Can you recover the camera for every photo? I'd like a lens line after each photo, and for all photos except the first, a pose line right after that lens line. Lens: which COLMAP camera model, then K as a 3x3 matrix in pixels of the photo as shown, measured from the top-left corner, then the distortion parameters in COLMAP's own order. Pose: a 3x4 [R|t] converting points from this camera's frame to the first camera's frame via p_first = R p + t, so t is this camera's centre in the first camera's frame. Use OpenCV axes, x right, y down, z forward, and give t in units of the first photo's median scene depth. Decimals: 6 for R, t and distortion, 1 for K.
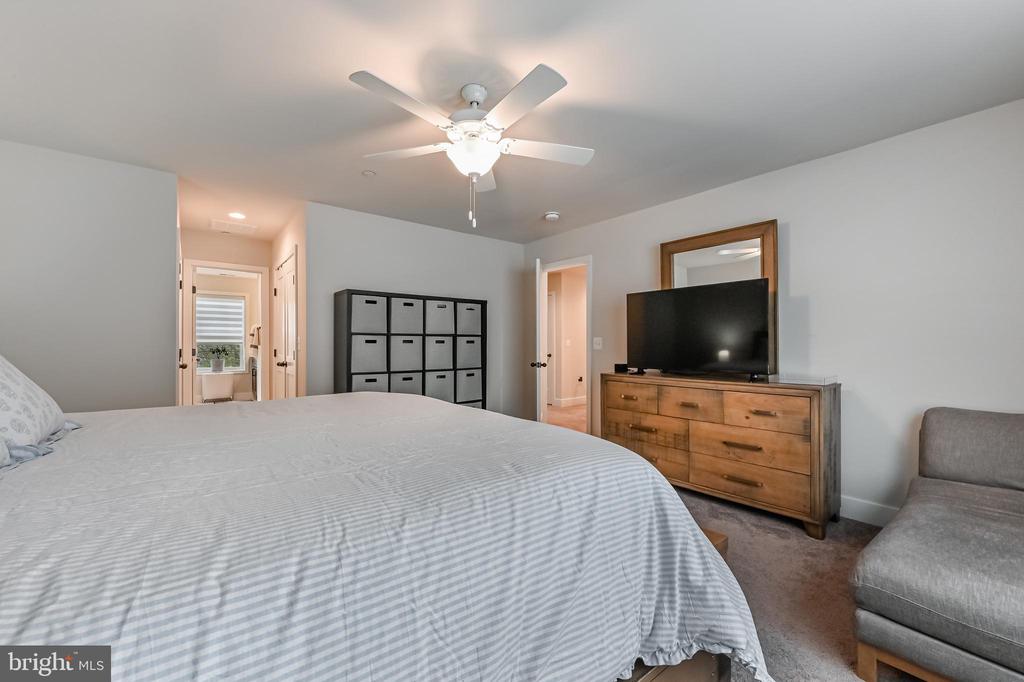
lens RADIAL K [[410.8, 0, 509.3], [0, 410.8, 354.2], [0, 0, 1]] dist [-0.009392, -0.000201]
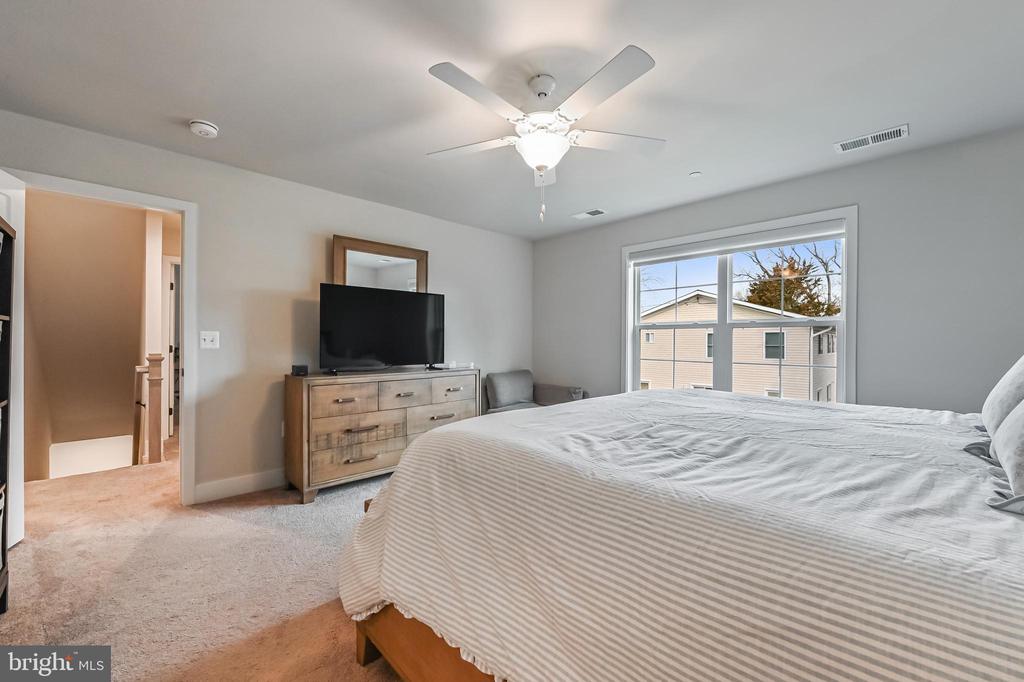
lens RADIAL K [[410.8, 0, 509.3], [0, 410.8, 354.2], [0, 0, 1]] dist [-0.009392, -0.000201]
pose [[-0.096389, -0.027659, 0.994959, -0.703103], [0.024015, 0.999258, 0.030105, -0.016311], [-0.995054, 0.026795, -0.095653, 0.800231]]
